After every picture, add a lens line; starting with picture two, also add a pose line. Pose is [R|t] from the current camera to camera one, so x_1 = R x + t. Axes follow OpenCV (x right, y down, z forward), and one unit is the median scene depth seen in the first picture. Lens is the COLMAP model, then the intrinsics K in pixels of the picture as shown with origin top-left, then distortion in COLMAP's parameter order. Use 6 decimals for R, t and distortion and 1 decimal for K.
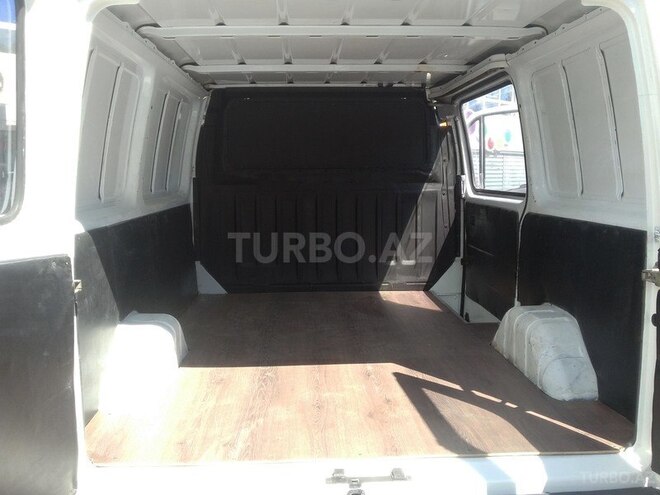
lens RADIAL K [[612.9, 0, 333.5], [0, 612.9, 241.1], [0, 0, 1]] dist [0.081545, -0.190215]
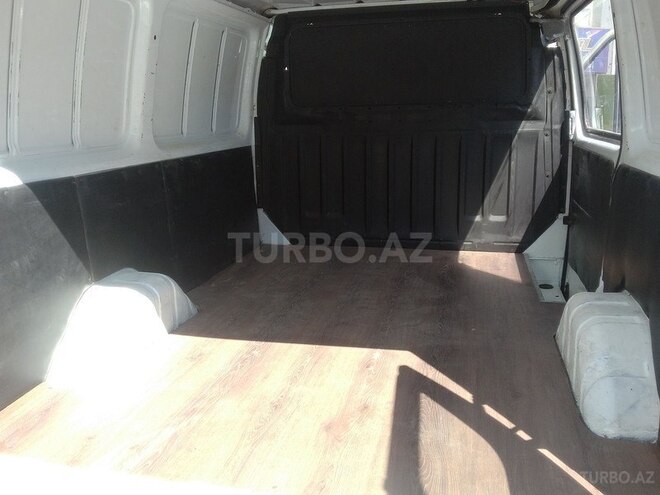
lens RADIAL K [[612.9, 0, 333.5], [0, 612.9, 241.1], [0, 0, 1]] dist [0.081545, -0.190215]
pose [[0.960966, 0.047545, -0.272550, 0.141143], [-0.019013, 0.994143, 0.106387, -0.019555], [0.276012, -0.097052, 0.956242, 0.142695]]
